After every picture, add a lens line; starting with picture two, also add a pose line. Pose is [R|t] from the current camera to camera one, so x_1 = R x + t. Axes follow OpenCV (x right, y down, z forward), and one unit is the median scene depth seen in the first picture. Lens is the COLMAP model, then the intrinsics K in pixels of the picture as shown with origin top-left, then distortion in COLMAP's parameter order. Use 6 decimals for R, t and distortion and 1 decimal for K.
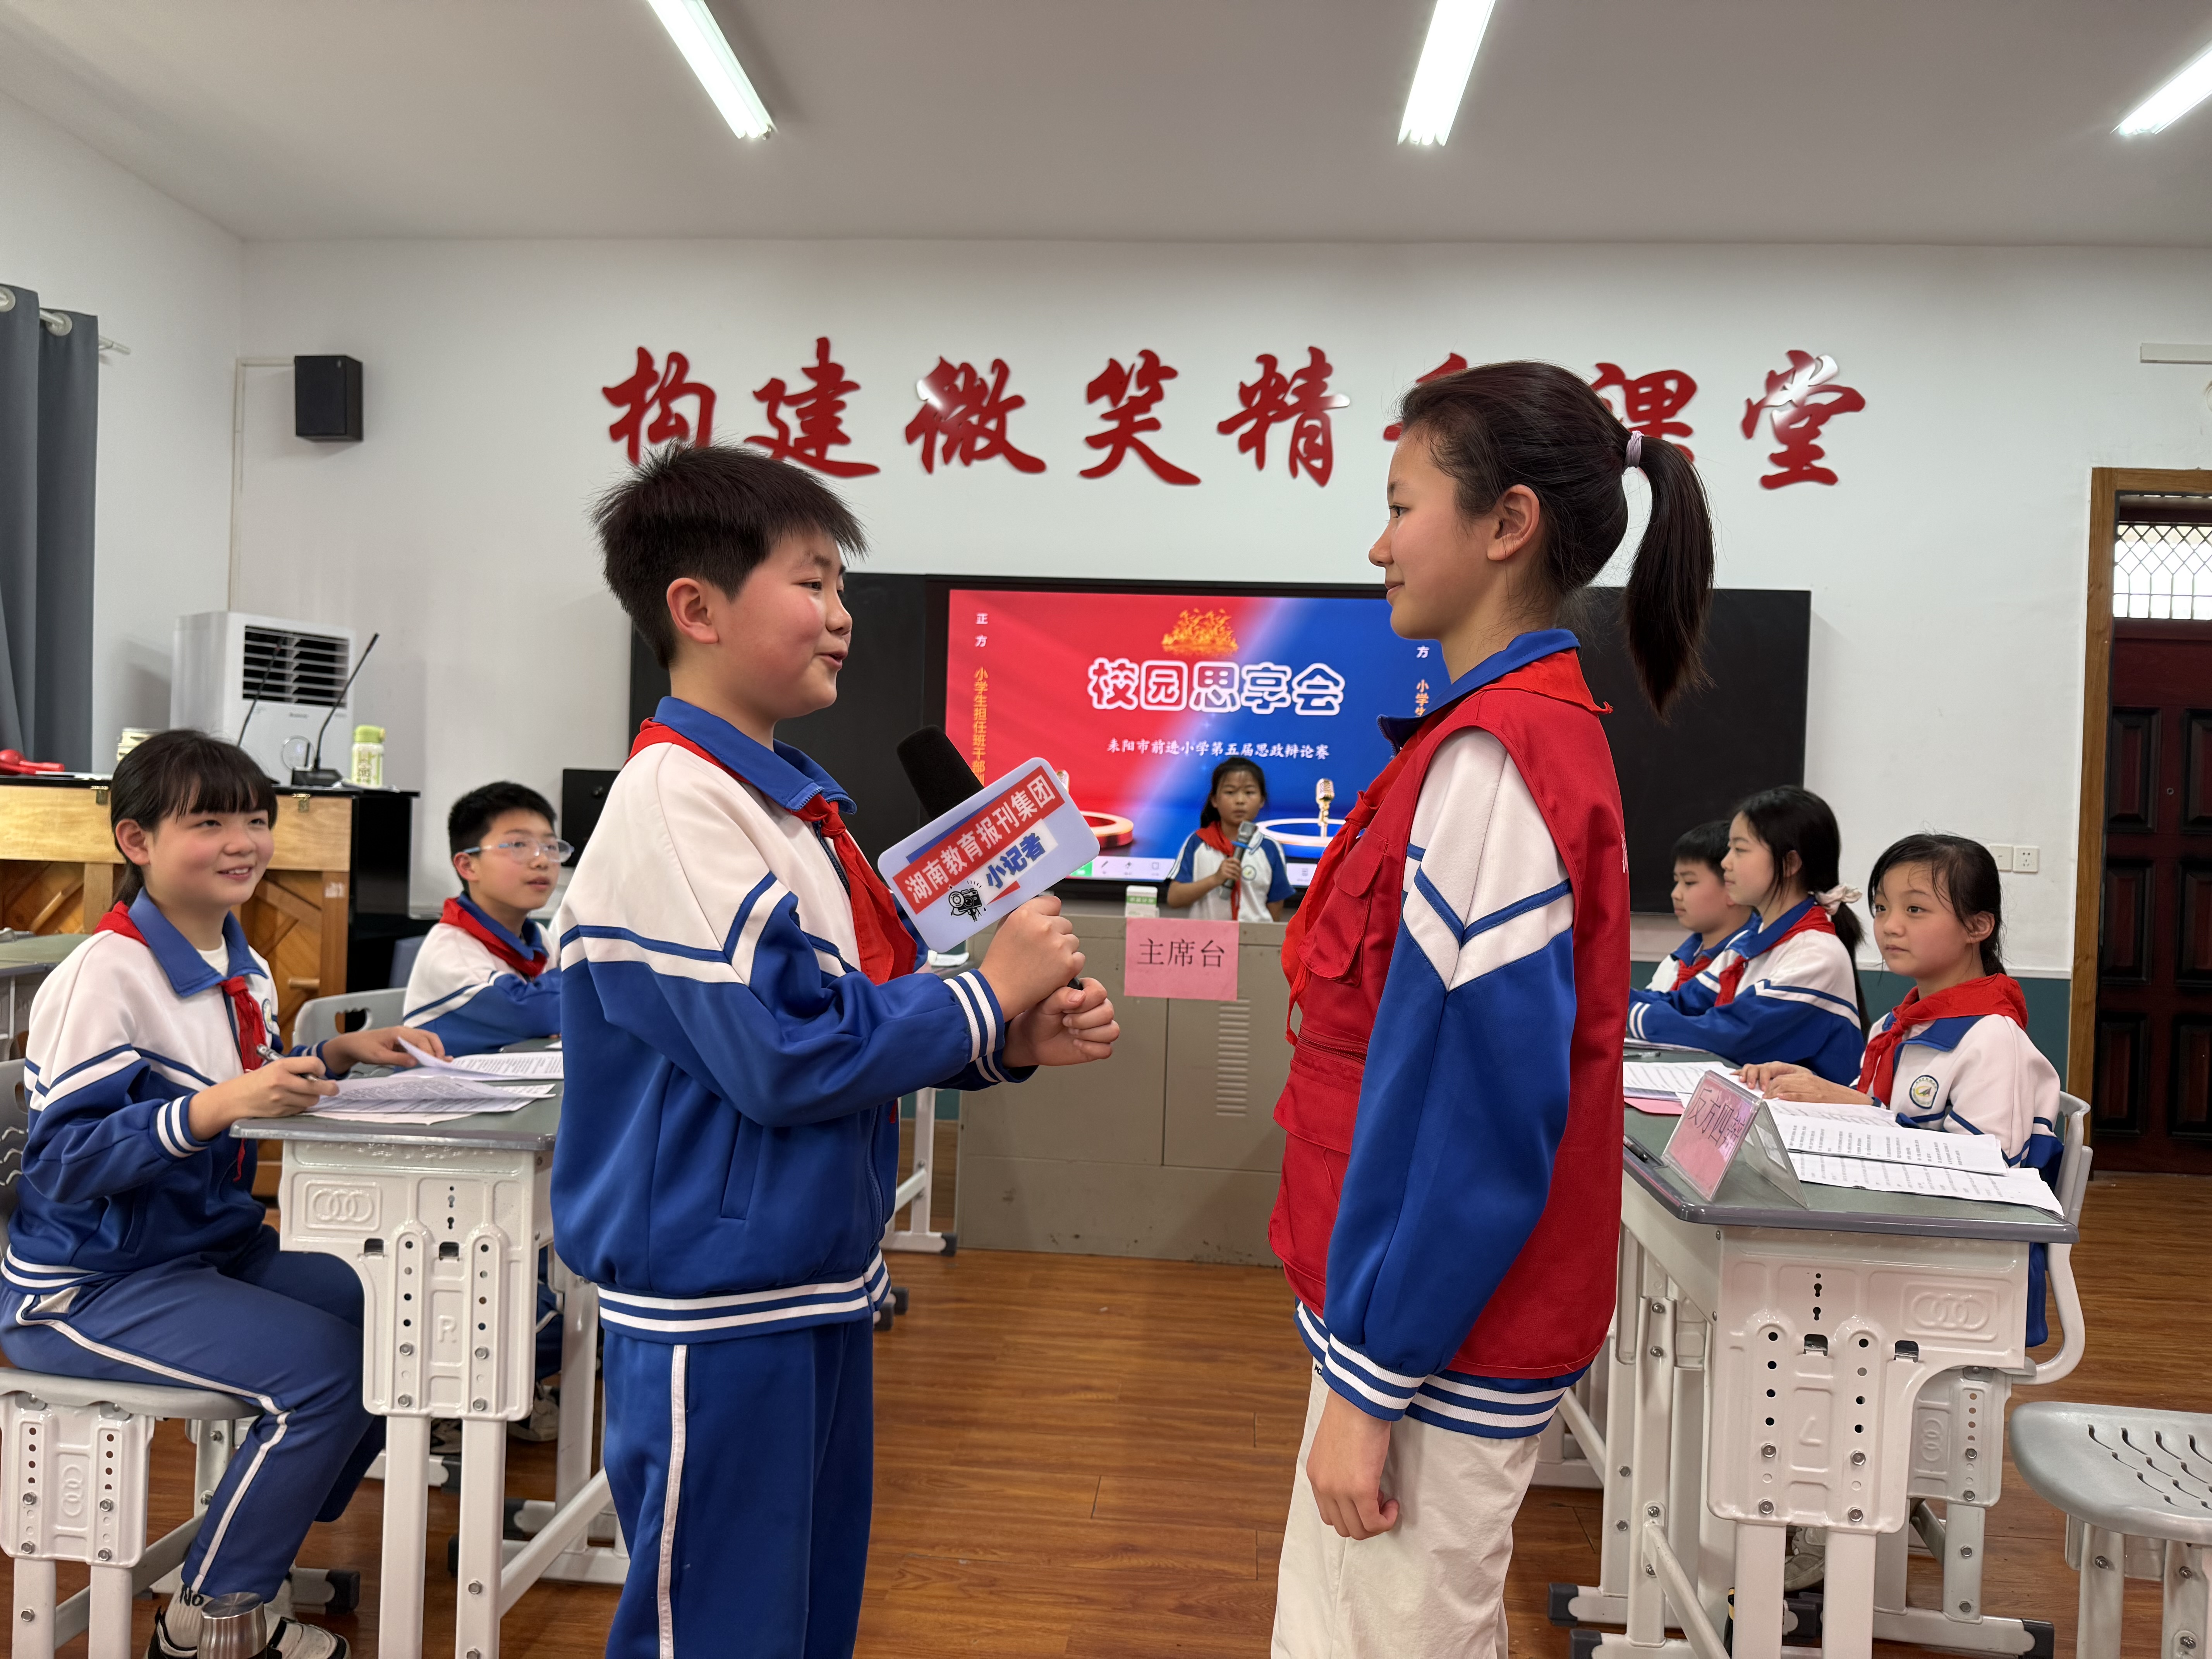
lens RADIAL K [[1596.2, 0, 1110.9], [0, 1596.2, 838.5], [0, 0, 1]] dist [0.163409, -0.351286]
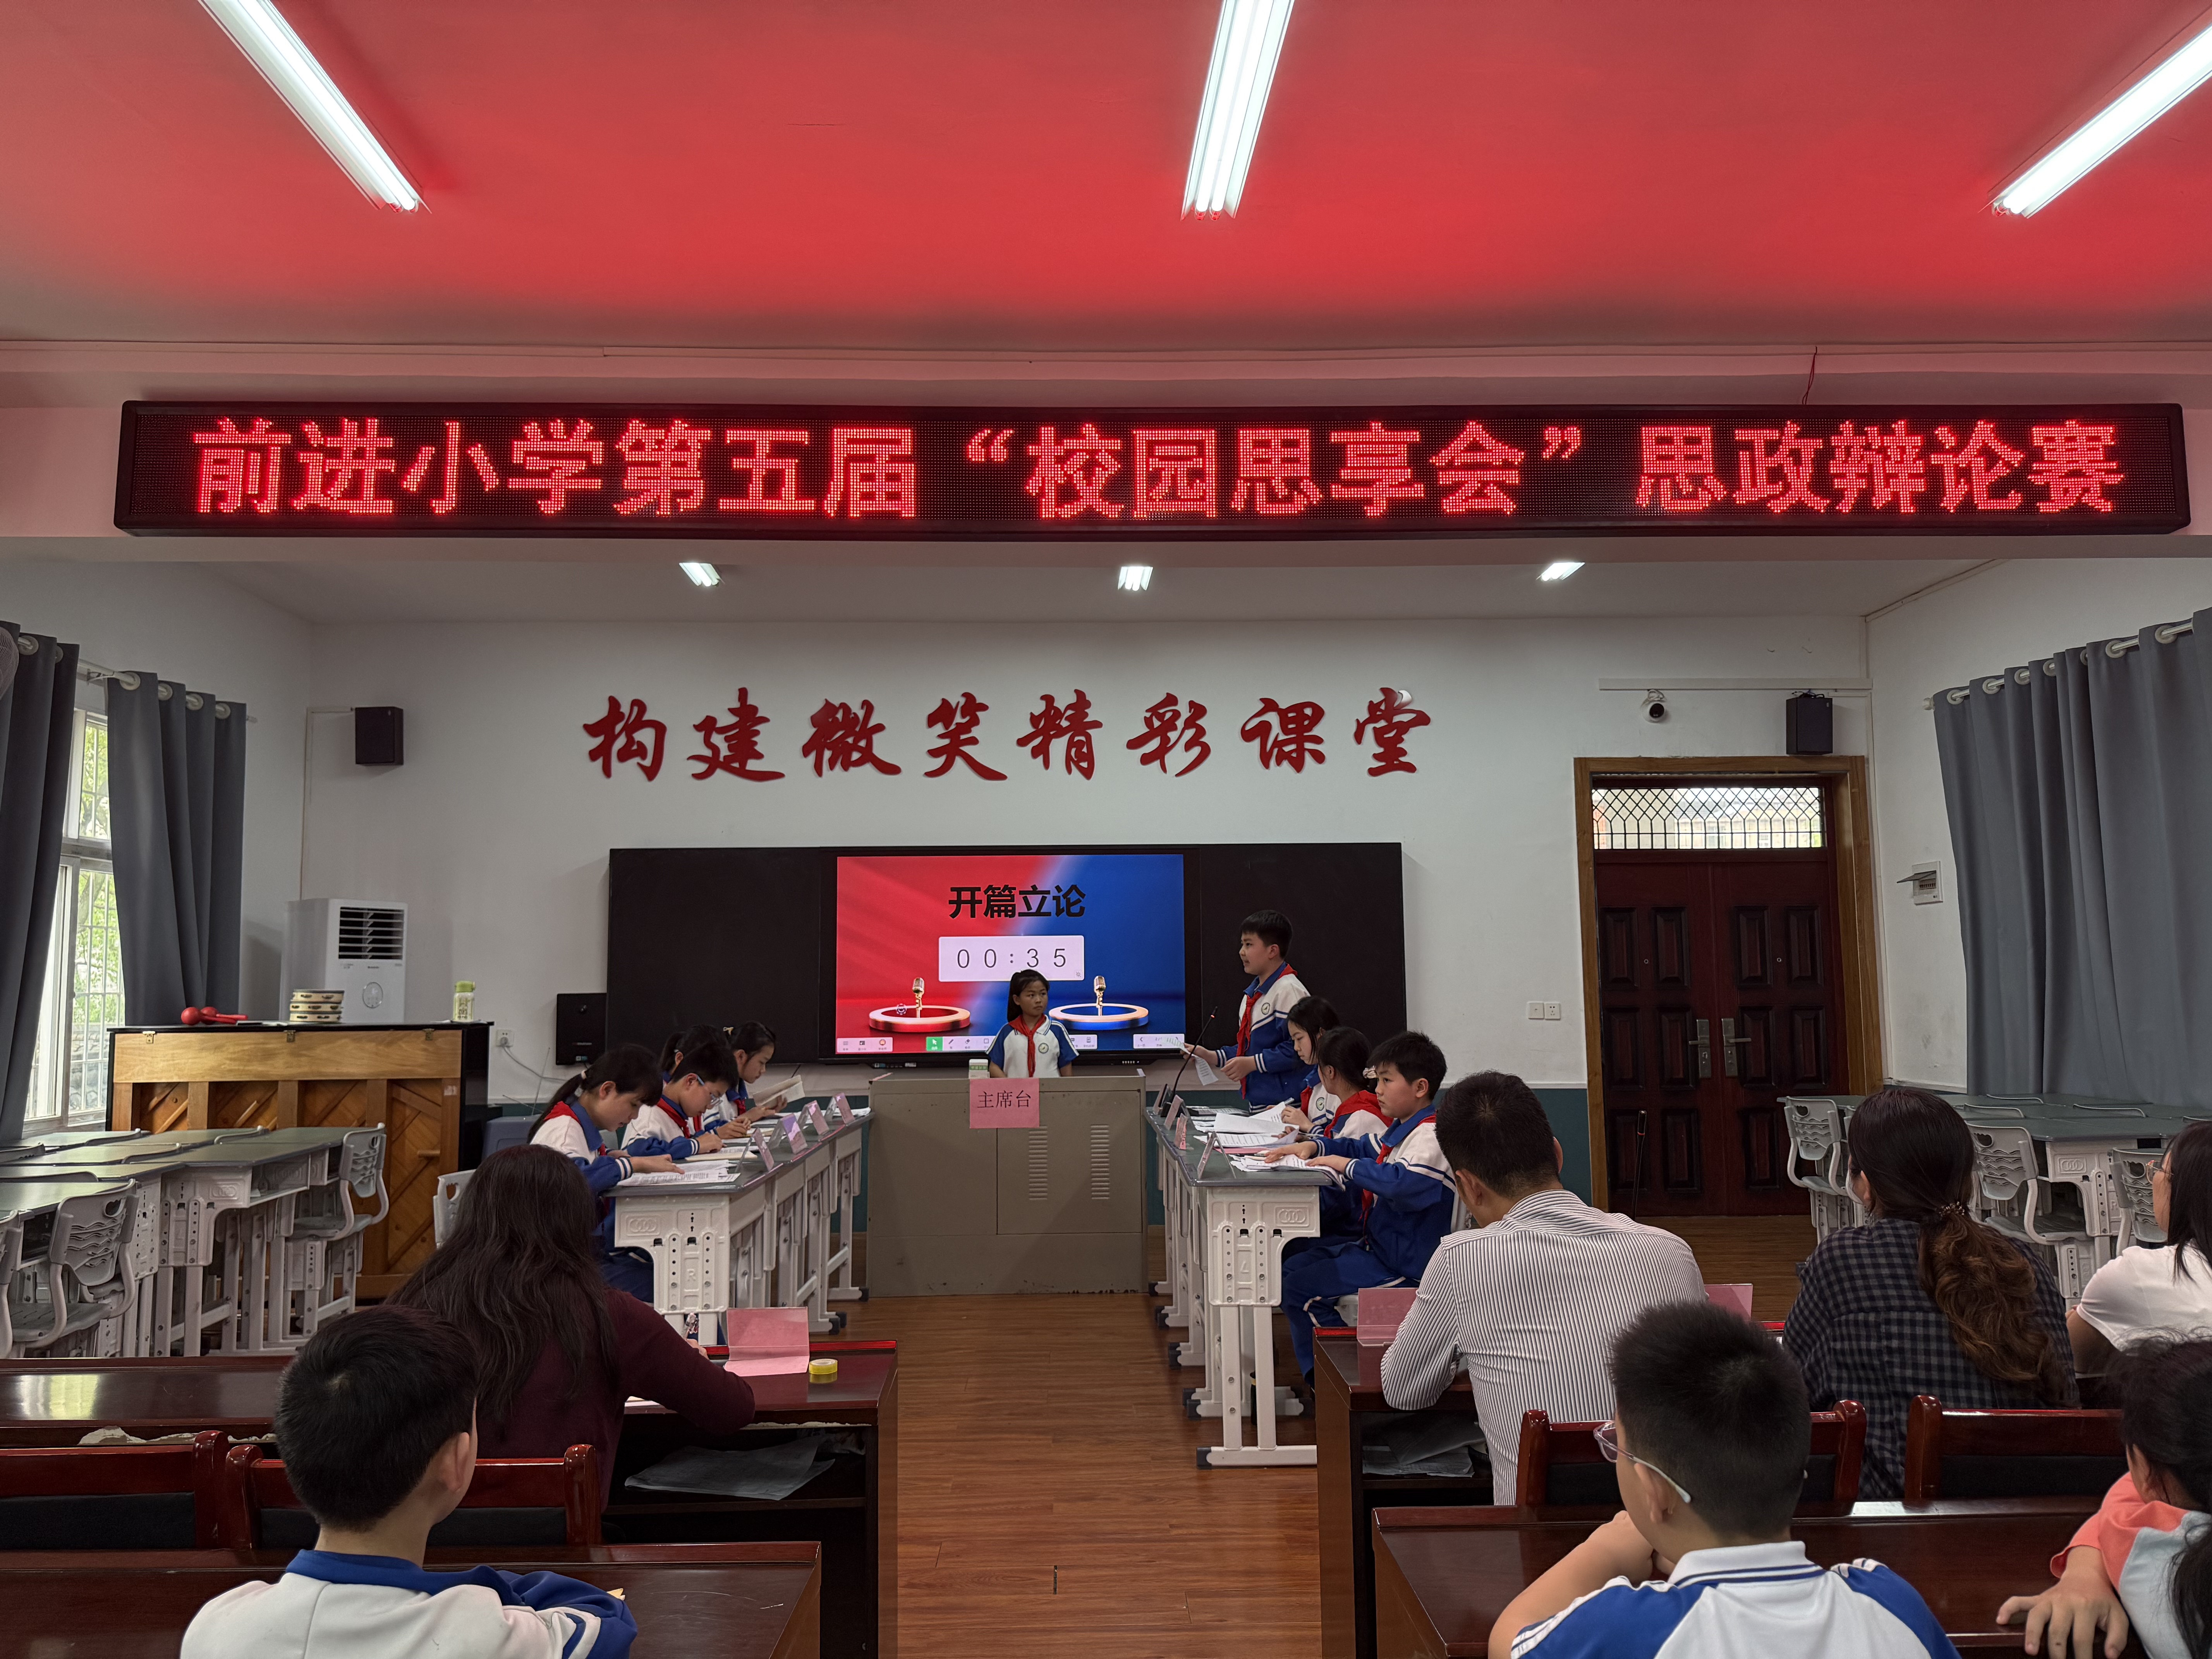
lens RADIAL K [[1596.2, 0, 1110.9], [0, 1596.2, 838.5], [0, 0, 1]] dist [0.163409, -0.351286]
pose [[0.993380, -0.036014, 0.109087, -0.013781], [0.046117, 0.994732, -0.091555, -0.031730], [-0.105215, 0.095980, 0.989807, -0.542972]]
